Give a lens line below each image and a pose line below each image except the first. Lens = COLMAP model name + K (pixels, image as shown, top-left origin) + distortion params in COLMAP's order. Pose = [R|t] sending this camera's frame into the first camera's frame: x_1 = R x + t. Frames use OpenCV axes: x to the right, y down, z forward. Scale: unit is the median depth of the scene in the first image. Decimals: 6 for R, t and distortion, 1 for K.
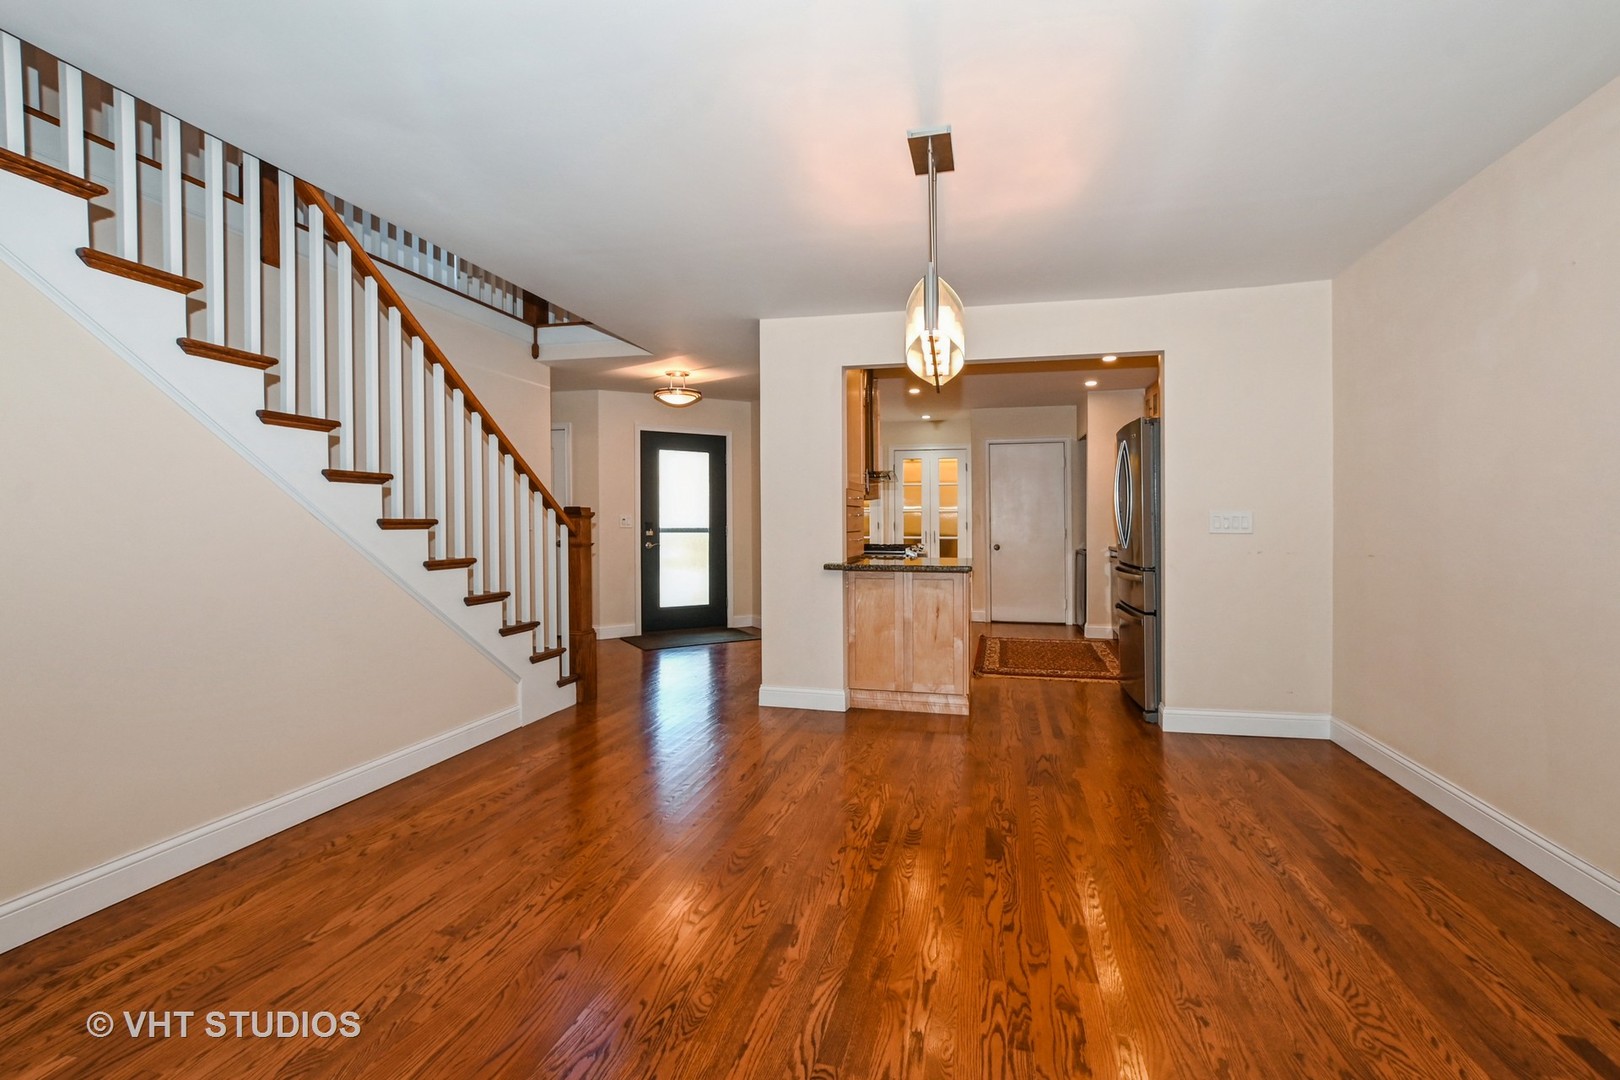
lens RADIAL K [[705.2, 0, 808.2], [0, 705.2, 501.6], [0, 0, 1]] dist [-0.000958, -0.000146]
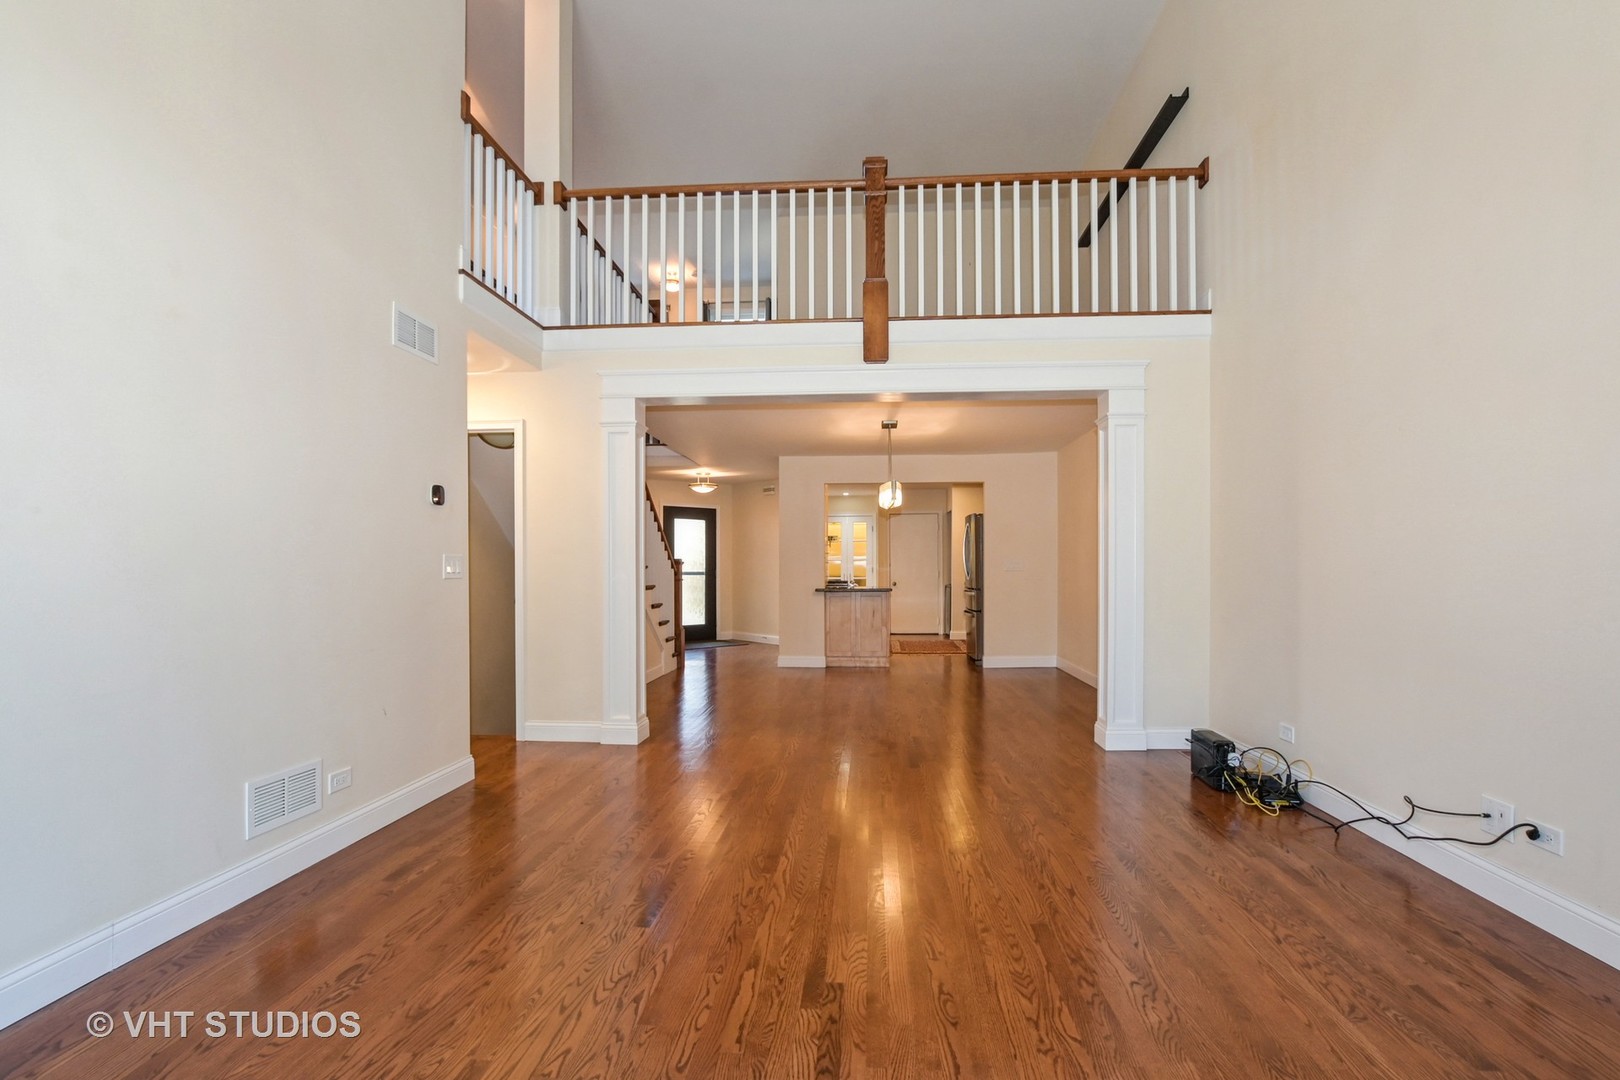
lens RADIAL K [[720.9, 0, 816.1], [0, 720.9, 547.3], [0, 0, 1]] dist [0.001026, 0.000463]
pose [[0.983914, -0.000496, 0.178643, -0.223073], [0.000620, 1.000000, -0.000638, -0.014802], [-0.178643, 0.000739, 0.983914, -0.624275]]
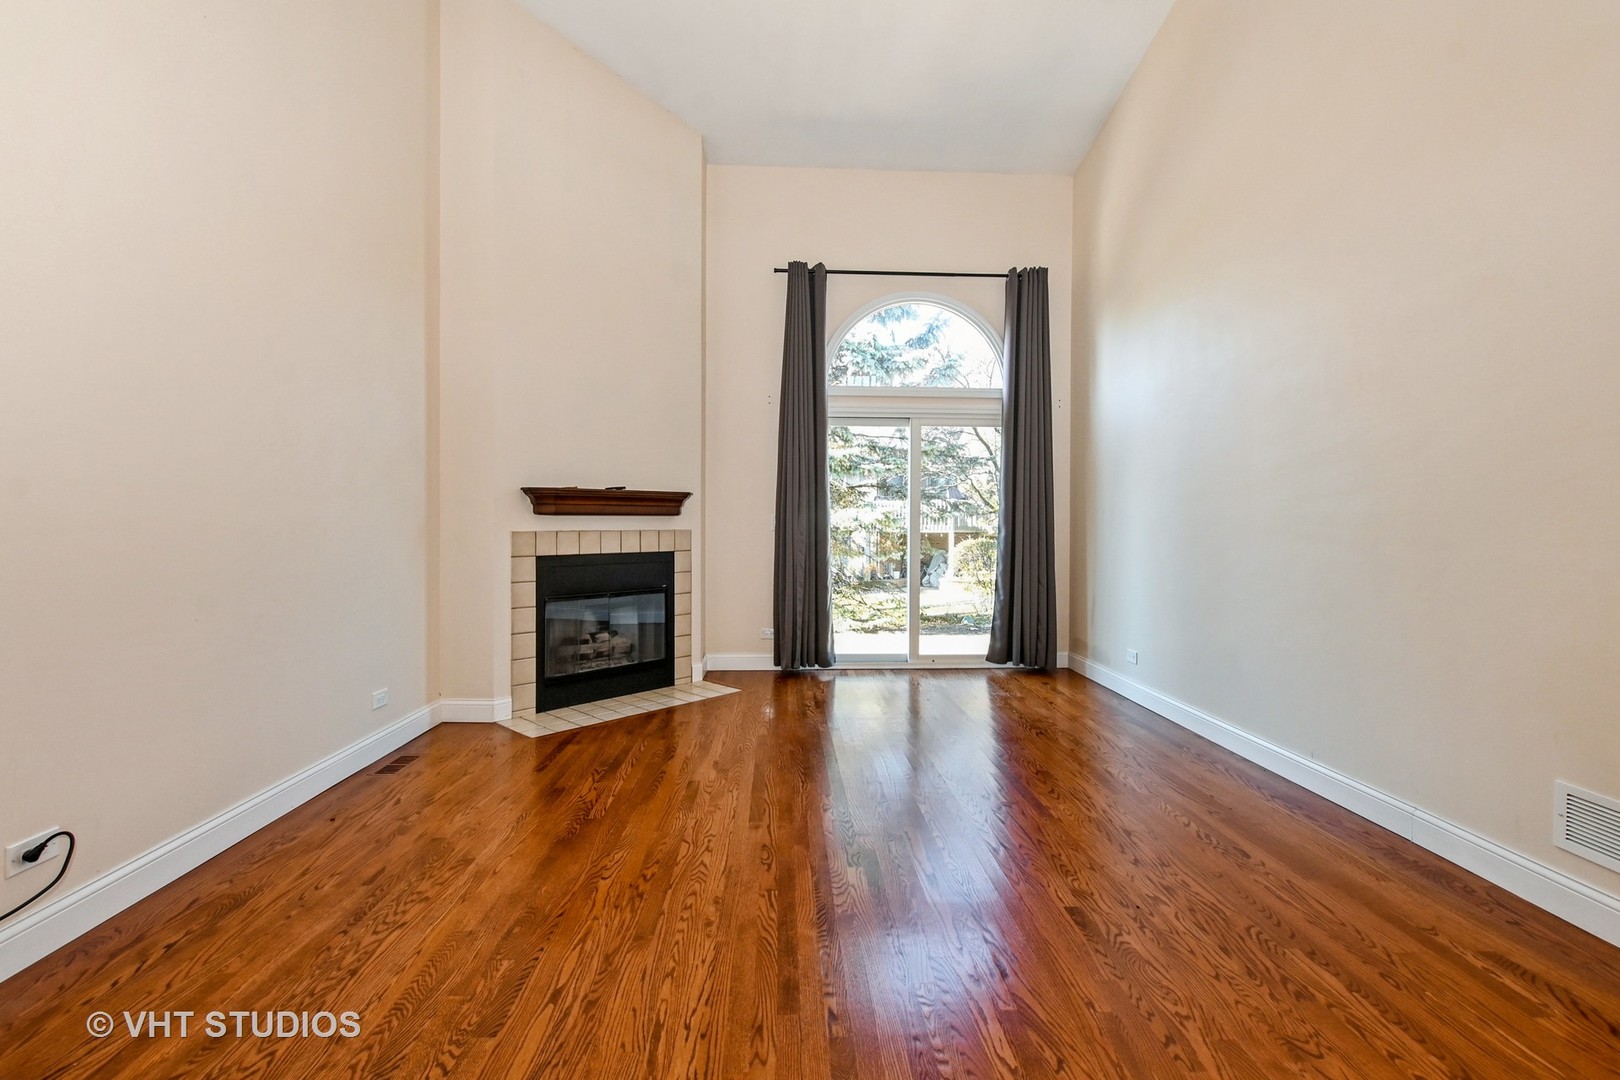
lens RADIAL K [[720.9, 0, 816.1], [0, 720.9, 547.3], [0, 0, 1]] dist [0.001026, 0.000463]
pose [[-0.952624, 0.004868, -0.304113, 1.233621], [0.002038, 0.999952, 0.009621, 0.097164], [0.304145, 0.008545, -0.952587, 4.233753]]
